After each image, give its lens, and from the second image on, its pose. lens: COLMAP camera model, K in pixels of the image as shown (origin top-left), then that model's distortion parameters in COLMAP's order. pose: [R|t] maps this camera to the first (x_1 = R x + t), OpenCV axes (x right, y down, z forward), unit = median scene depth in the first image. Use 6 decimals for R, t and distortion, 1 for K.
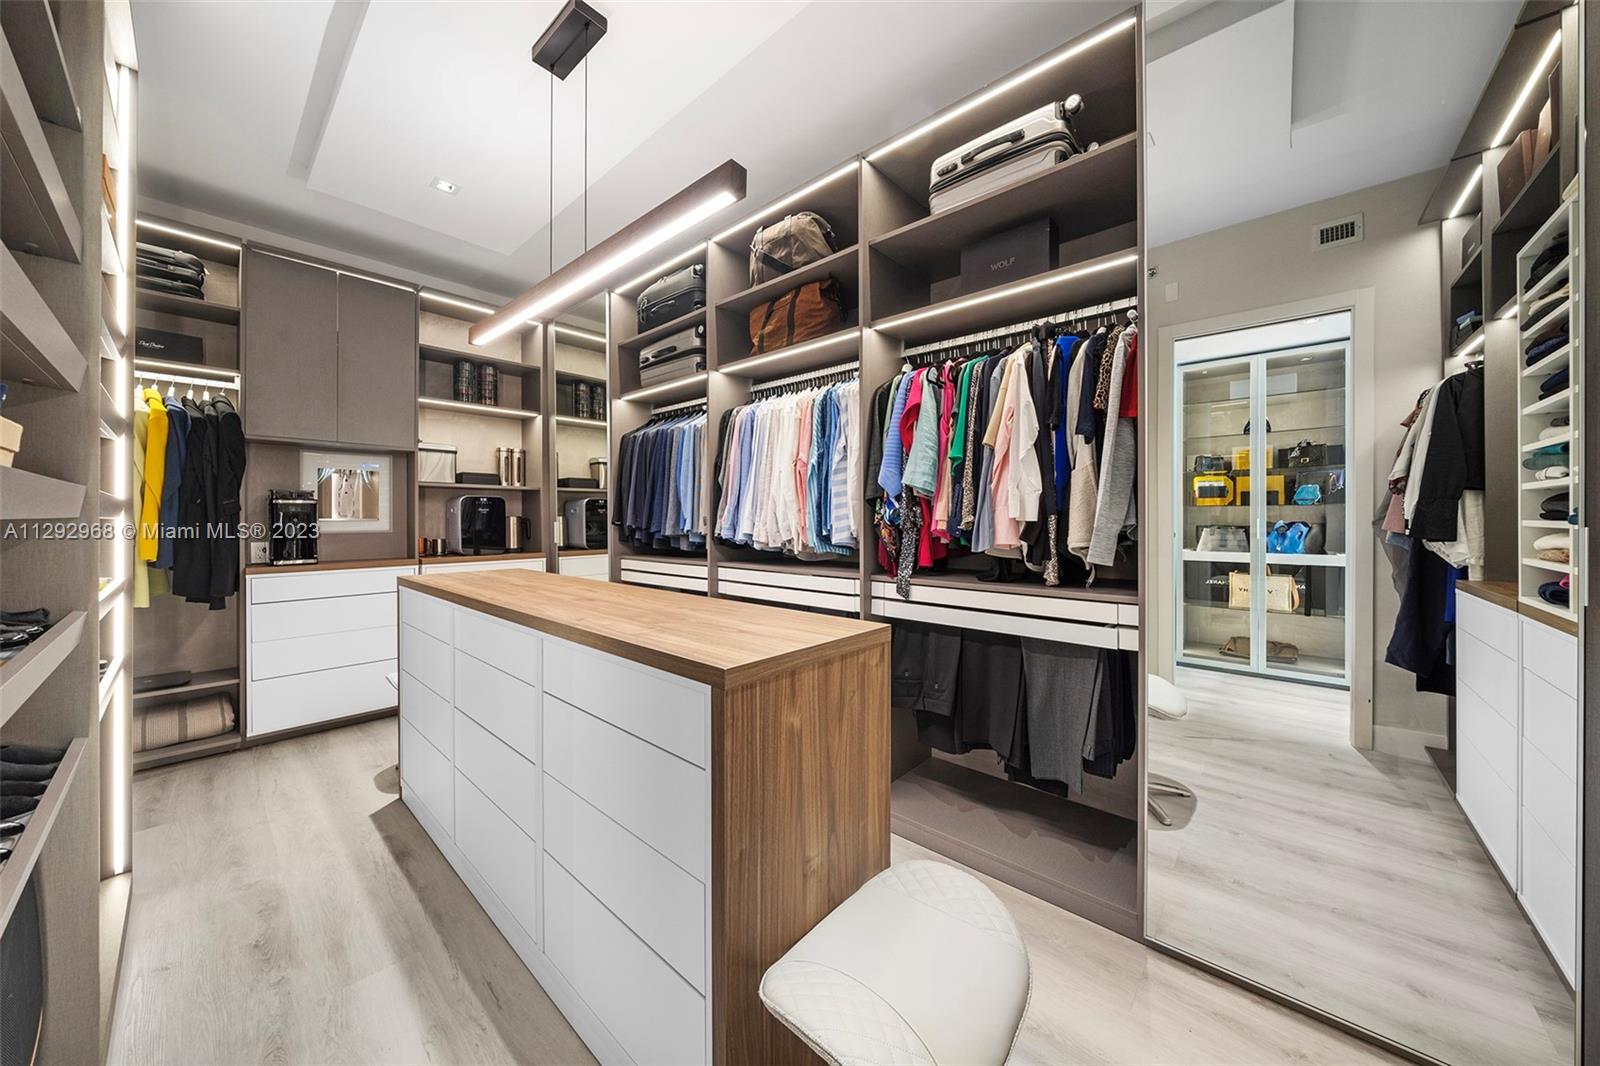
lens RADIAL K [[548.2, 0, 790.5], [0, 548.2, 519.1], [0, 0, 1]] dist [-0.001999, -0.000087]
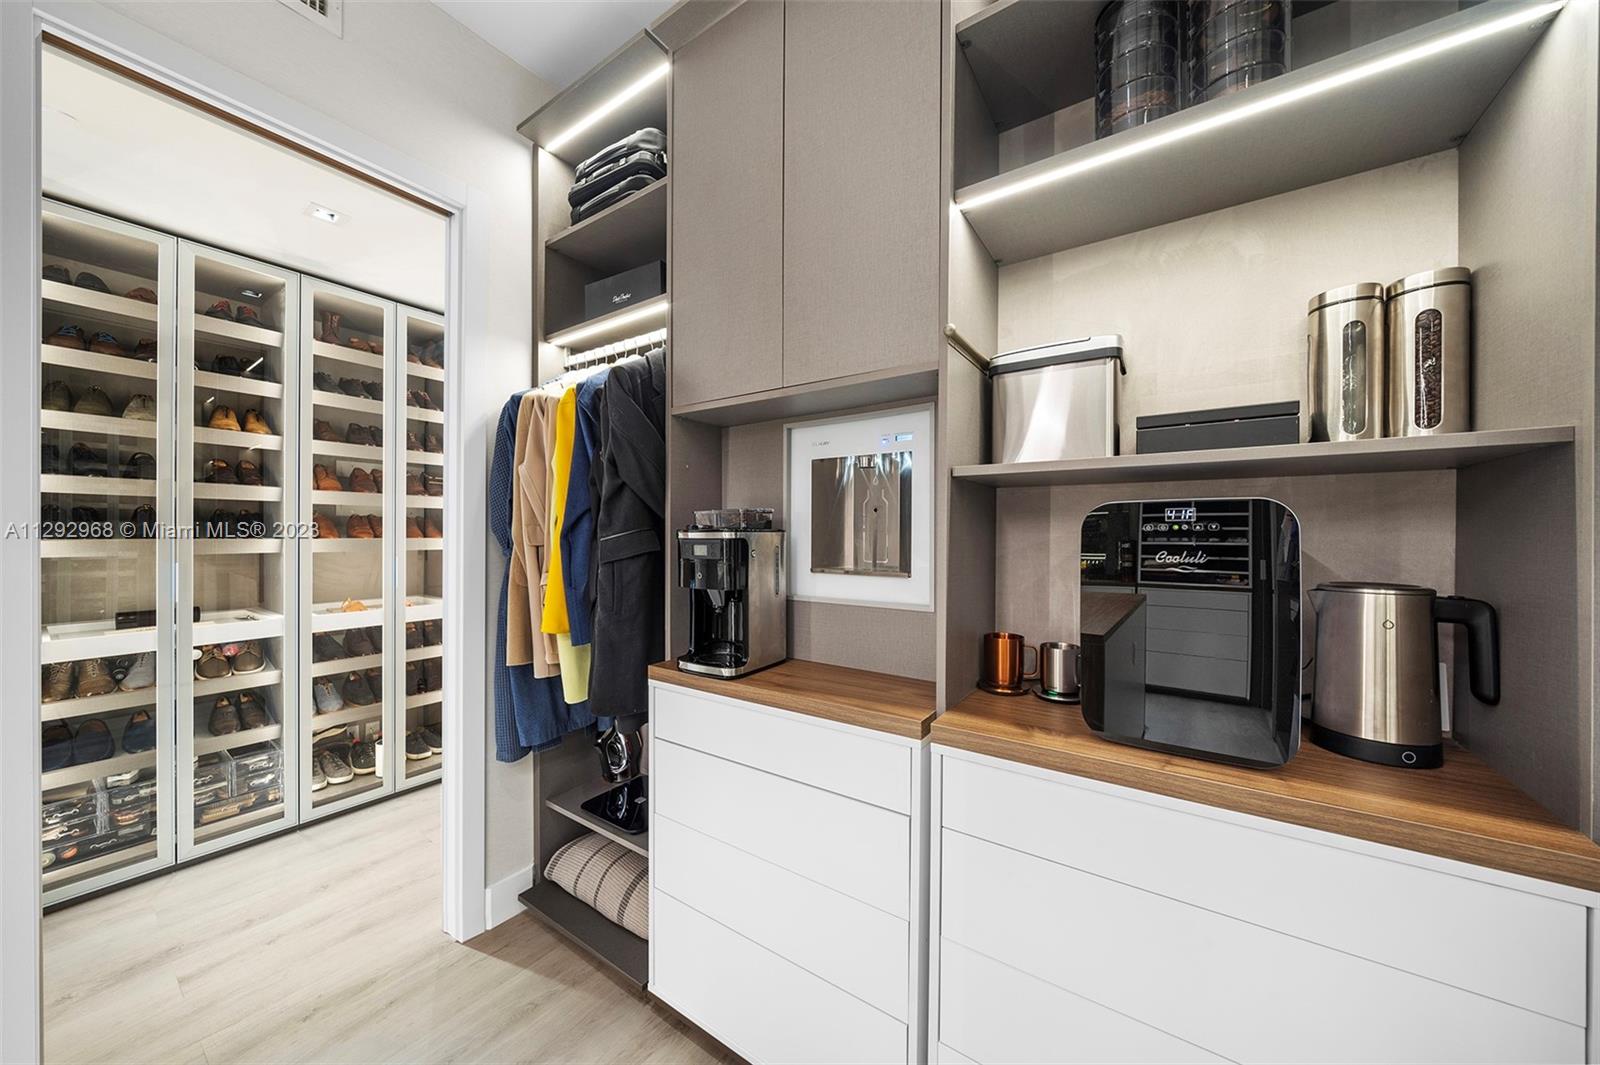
lens RADIAL K [[548.2, 0, 790.5], [0, 548.2, 518.6], [0, 0, 1]] dist [-0.001999, -0.000087]
pose [[0.121967, -0.007477, -0.992506, -0.320059], [0.003620, 0.999968, -0.007089, -0.028901], [0.992528, -0.002729, 0.121990, 0.740335]]
